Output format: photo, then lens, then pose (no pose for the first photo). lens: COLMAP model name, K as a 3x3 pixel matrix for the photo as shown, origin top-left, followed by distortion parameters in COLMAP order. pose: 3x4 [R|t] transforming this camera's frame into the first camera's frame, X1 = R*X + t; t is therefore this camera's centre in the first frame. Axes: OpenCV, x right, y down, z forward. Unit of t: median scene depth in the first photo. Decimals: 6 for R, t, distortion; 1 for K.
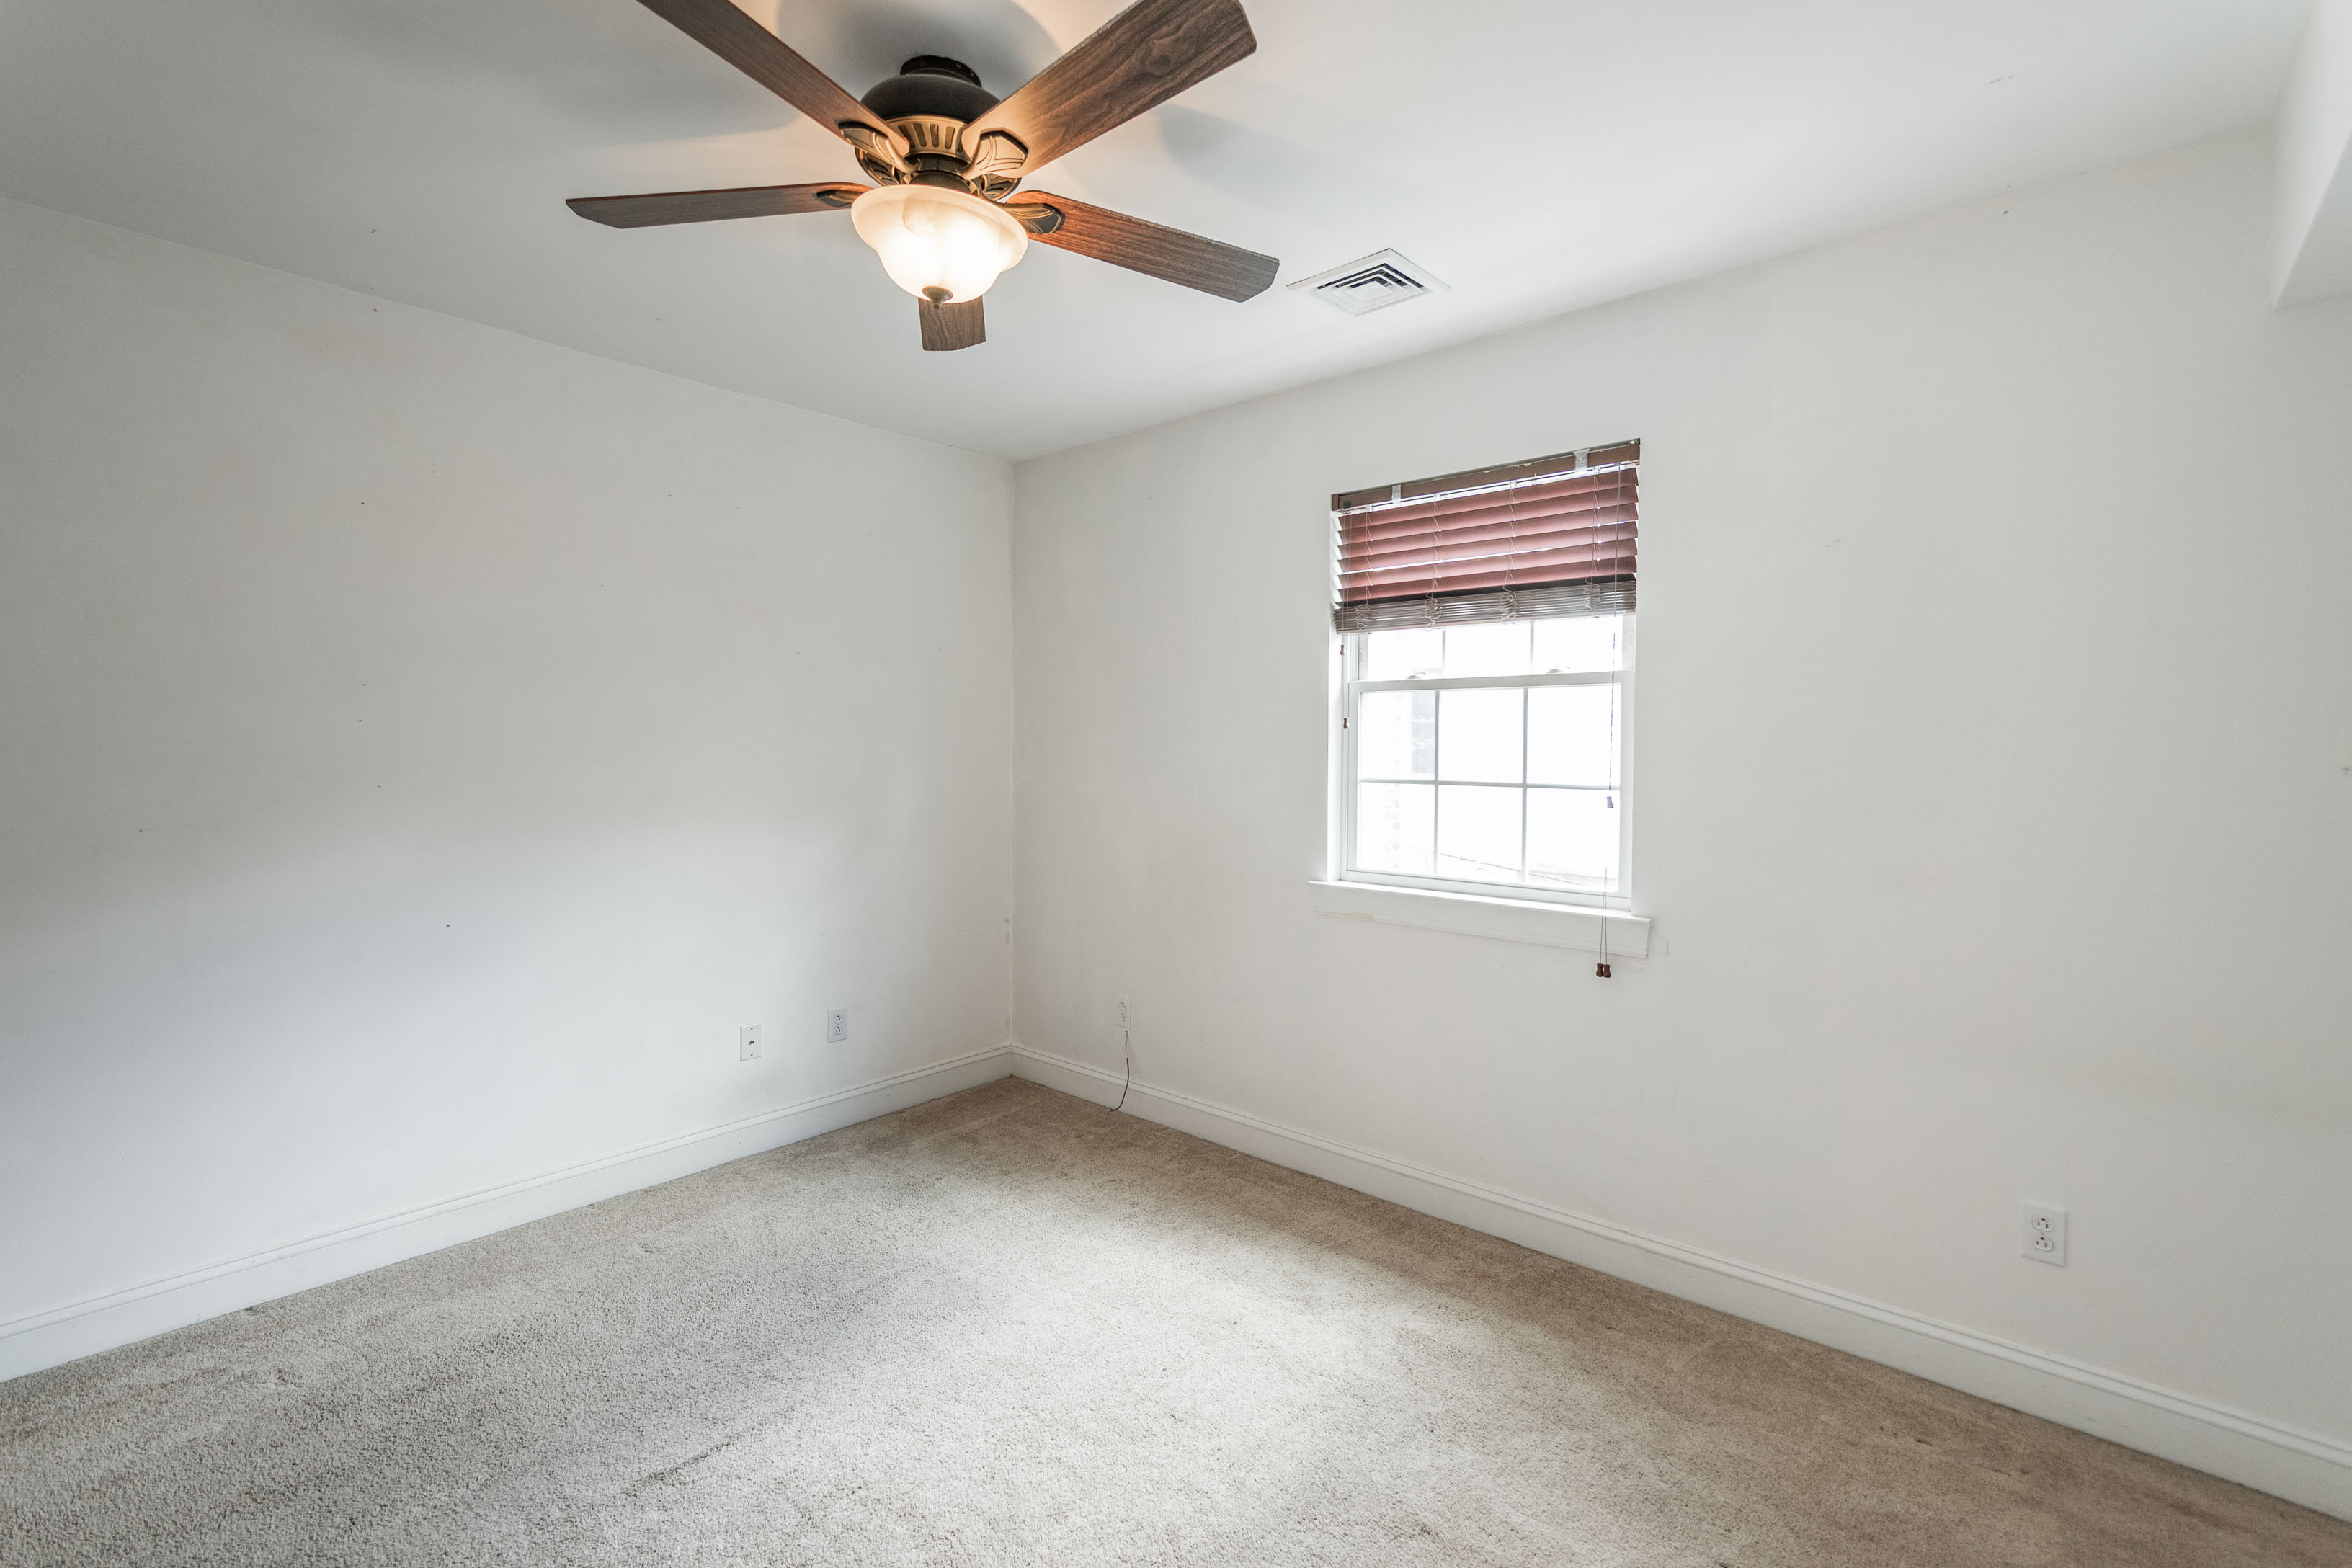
lens RADIAL K [[1046.8, 0, 1189.4], [0, 1046.8, 748.8], [0, 0, 1]] dist [-0.000837, -0.000358]
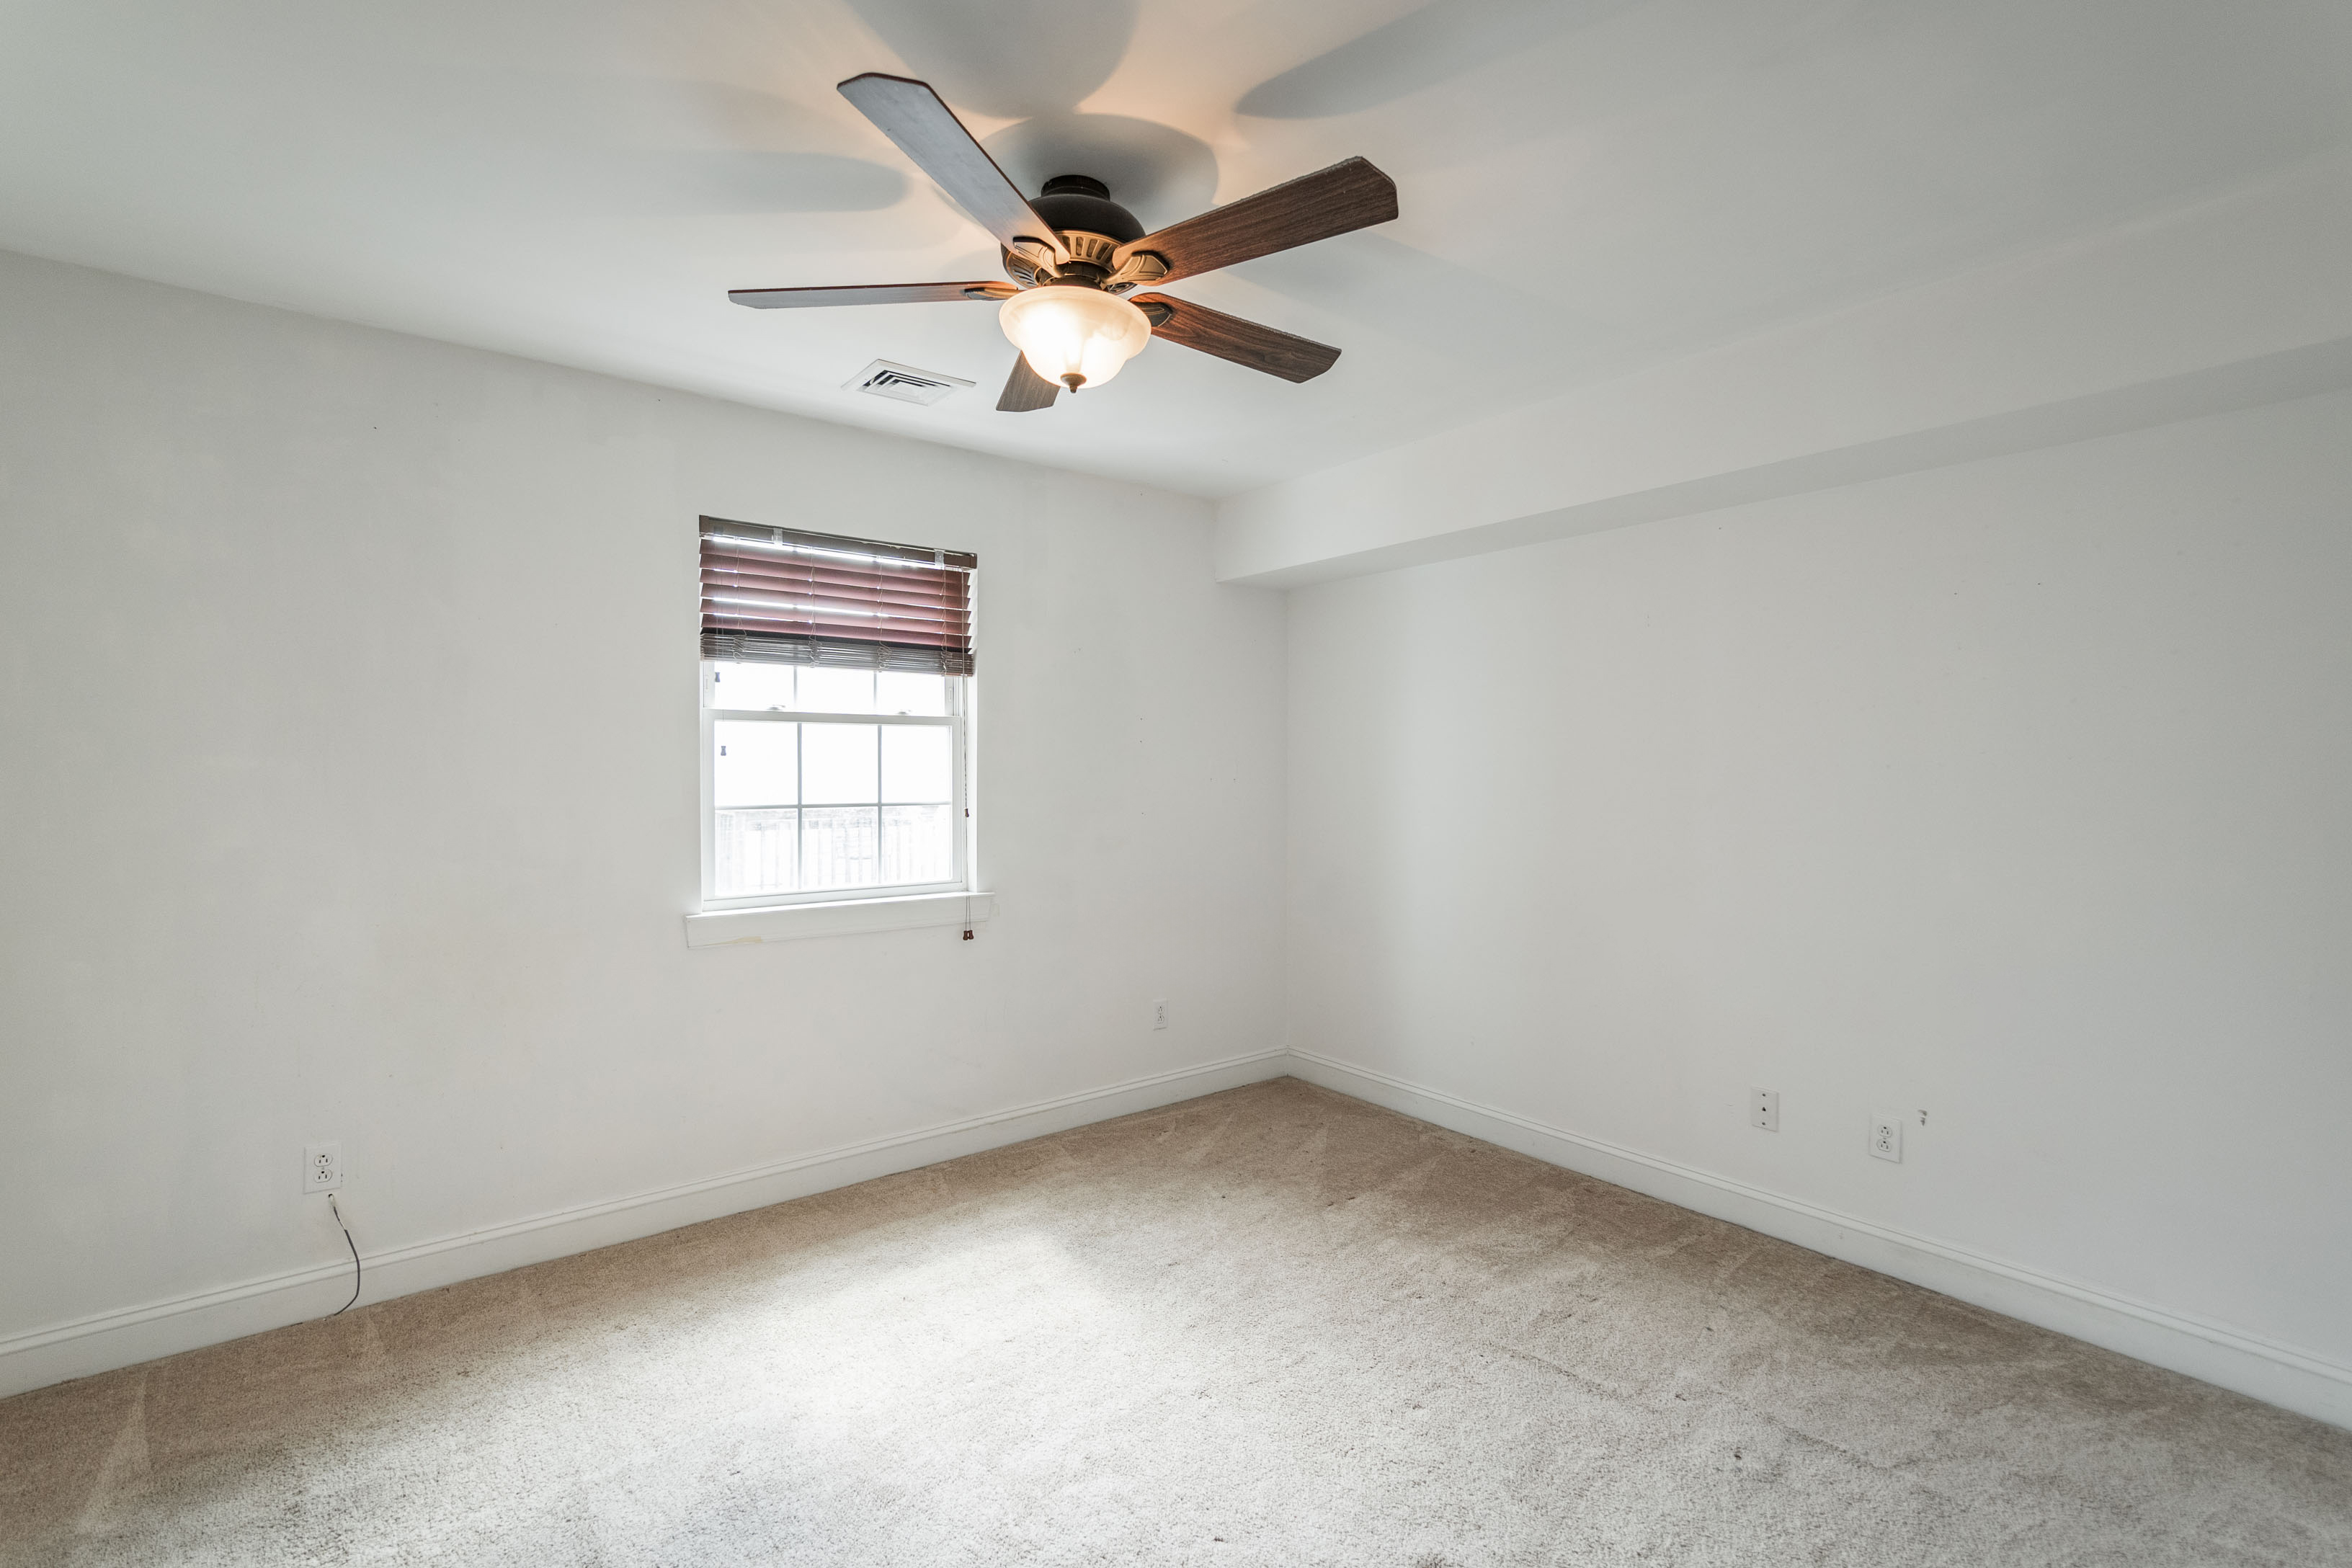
lens RADIAL K [[1046.8, 0, 1167.4], [0, 1046.8, 779.5], [0, 0, 1]] dist [-0.000837, -0.000358]
pose [[0.189451, -0.007211, 0.981864, -0.819537], [0.015232, 0.999874, 0.004404, 0.005349], [-0.981772, 0.014121, 0.189537, 0.433567]]
